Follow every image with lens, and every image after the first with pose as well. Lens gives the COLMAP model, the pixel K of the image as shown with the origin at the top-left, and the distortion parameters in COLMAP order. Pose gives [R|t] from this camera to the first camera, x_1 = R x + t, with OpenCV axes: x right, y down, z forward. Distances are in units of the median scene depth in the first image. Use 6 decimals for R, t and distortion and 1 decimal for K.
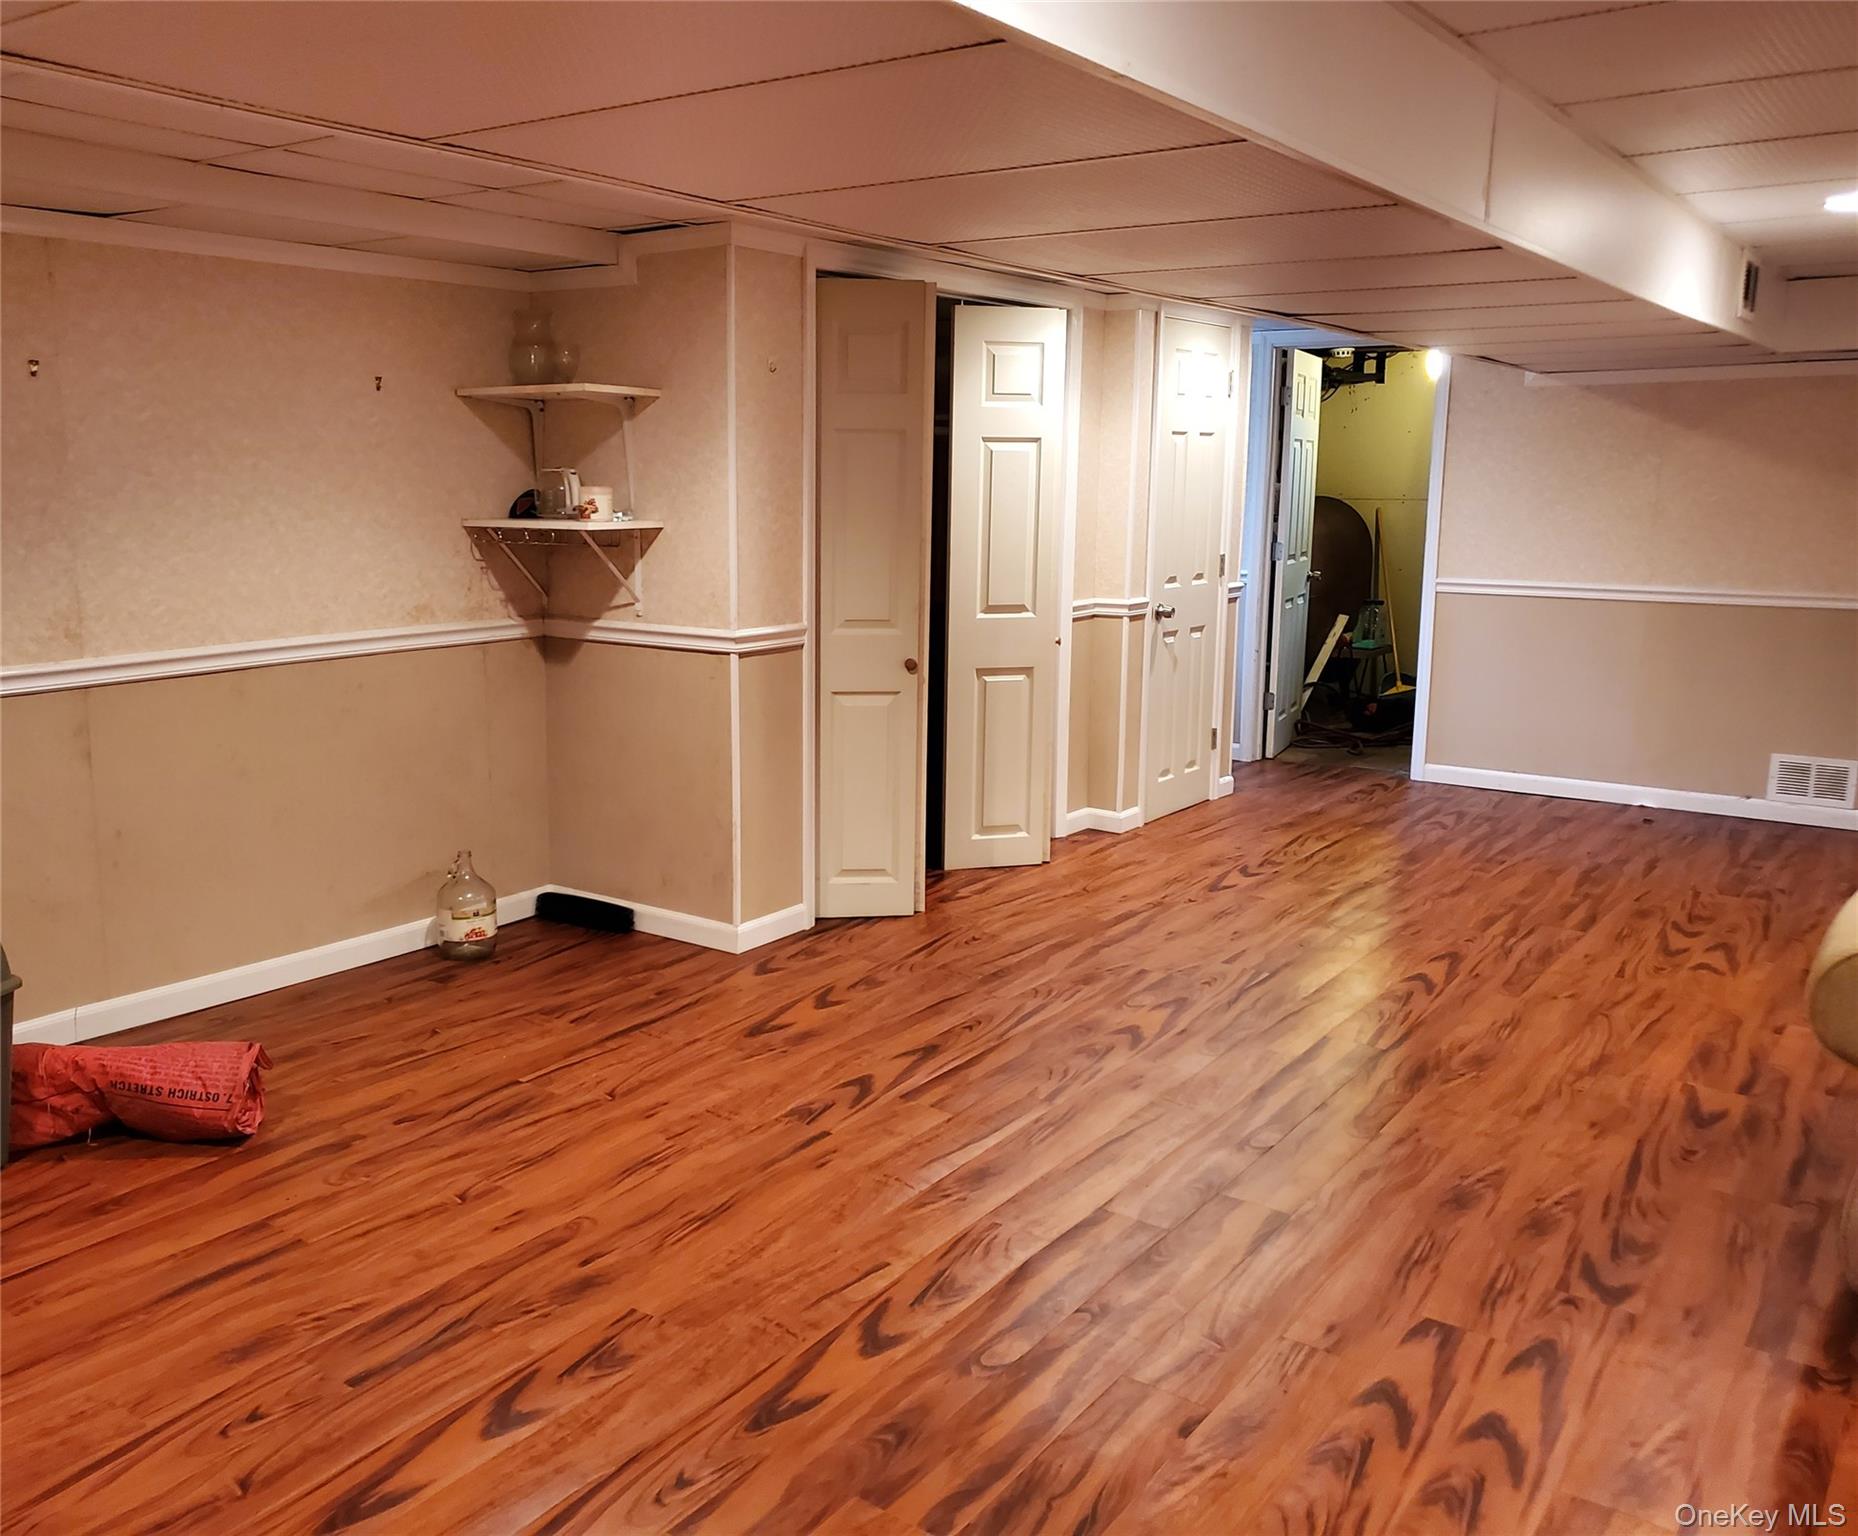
lens RADIAL K [[1545.7, 0, 933.2], [0, 1545.7, 757.9], [0, 0, 1]] dist [0.024891, -0.020969]
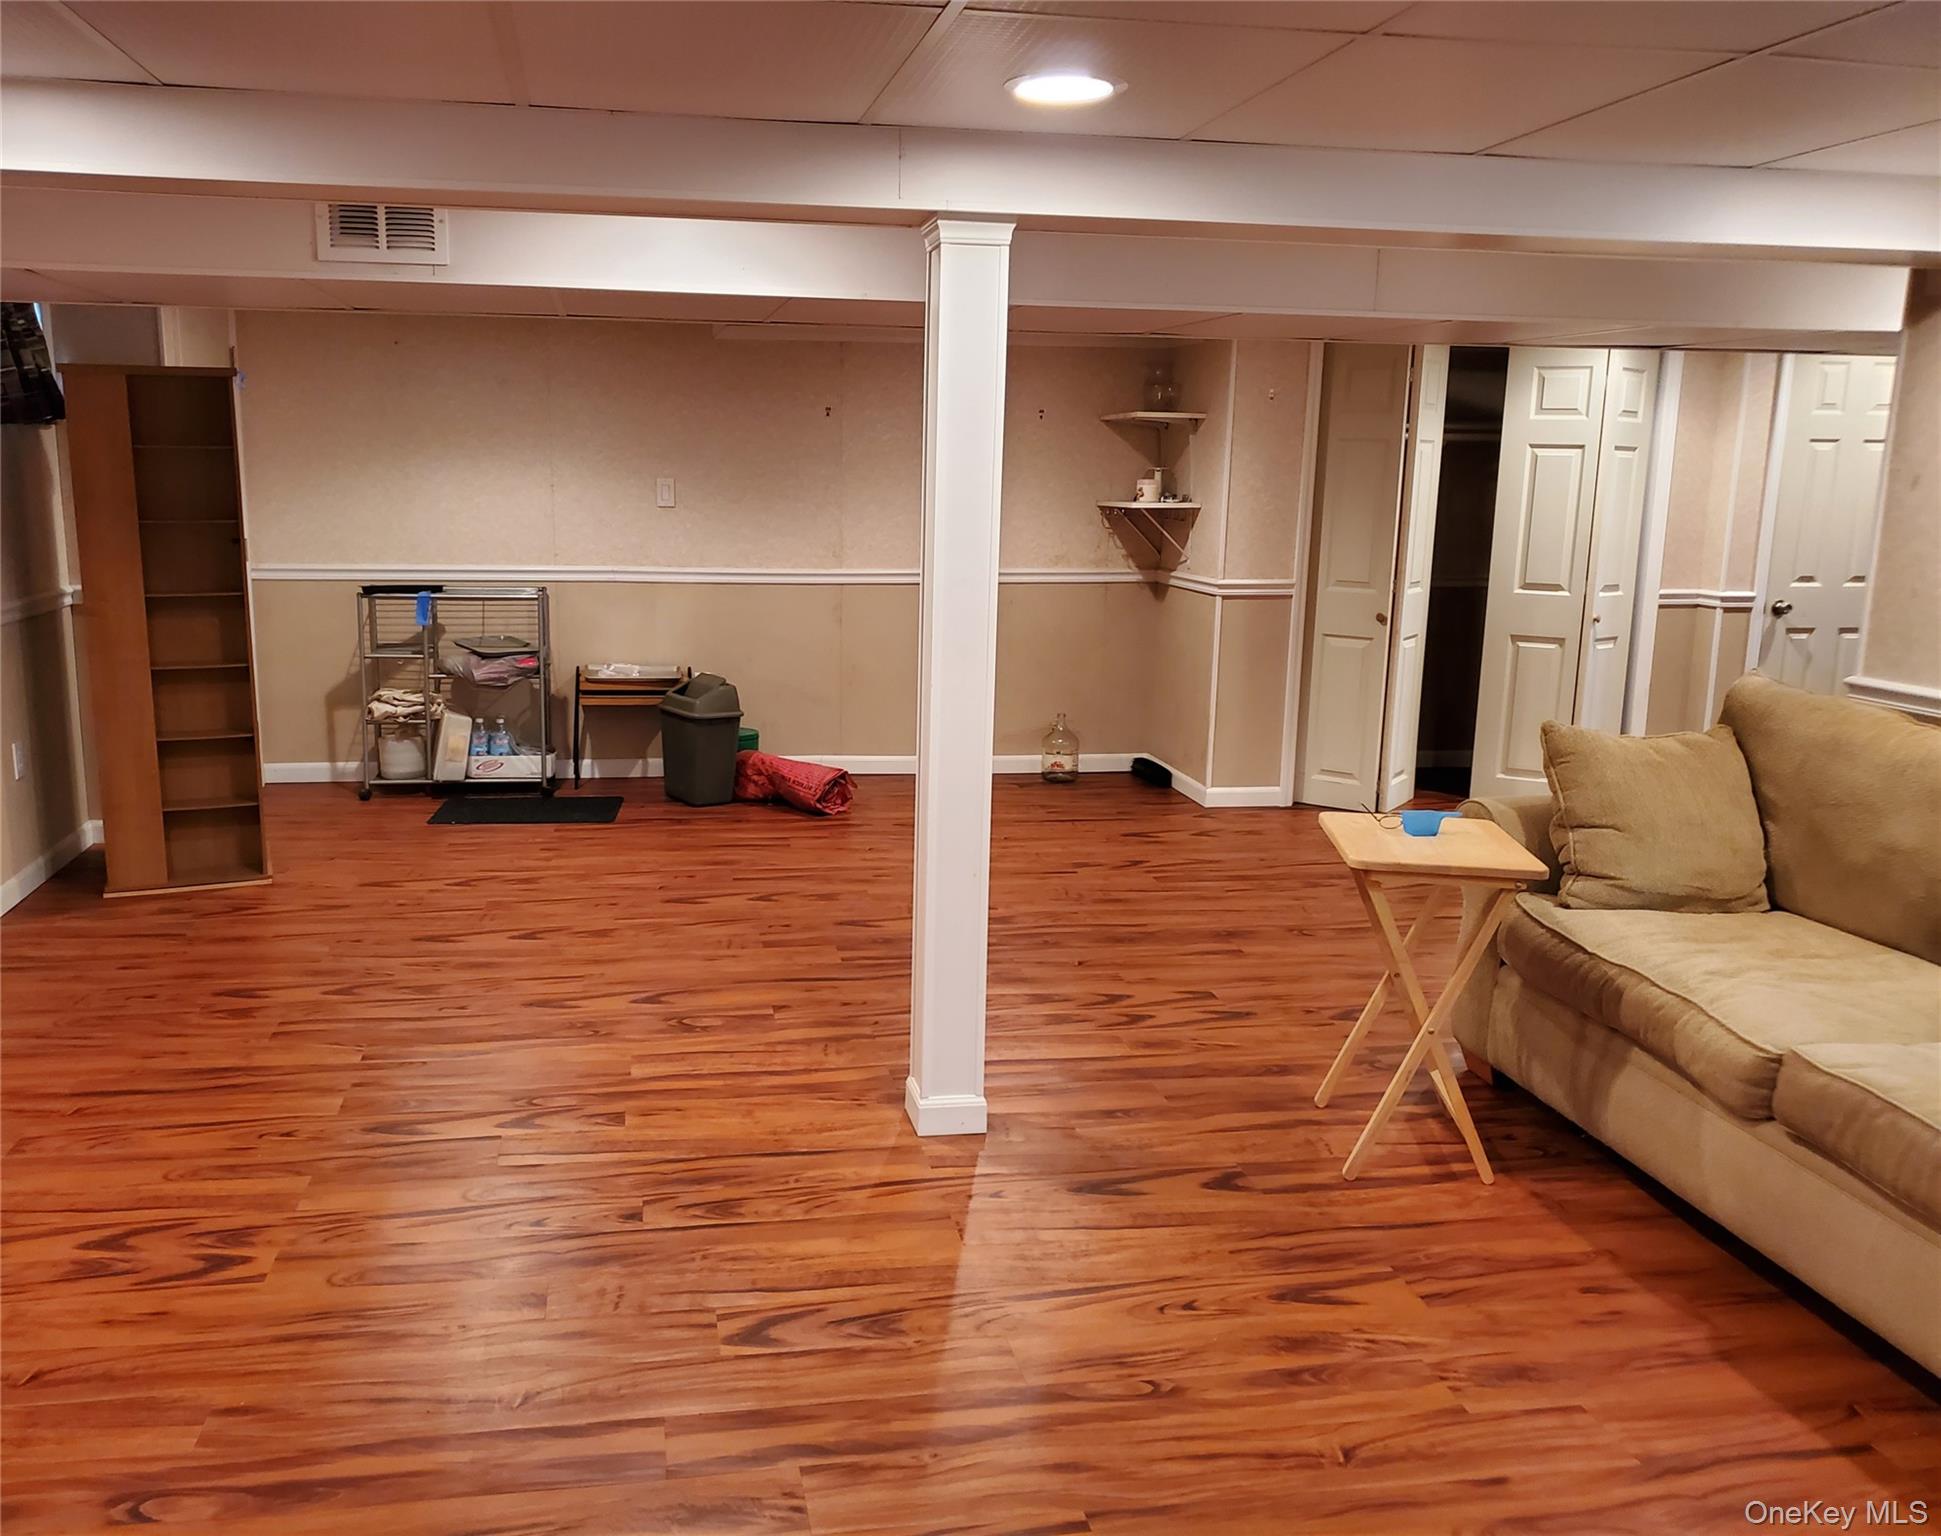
lens RADIAL K [[1559.9, 0, 967.8], [0, 1559.9, 783.3], [0, 0, 1]] dist [-0.046639, -0.006996]
pose [[0.726926, 0.135608, -0.673193, 0.656131], [-0.128154, 0.989876, 0.061017, 0.043978], [0.674652, 0.041918, 0.736945, -0.203744]]
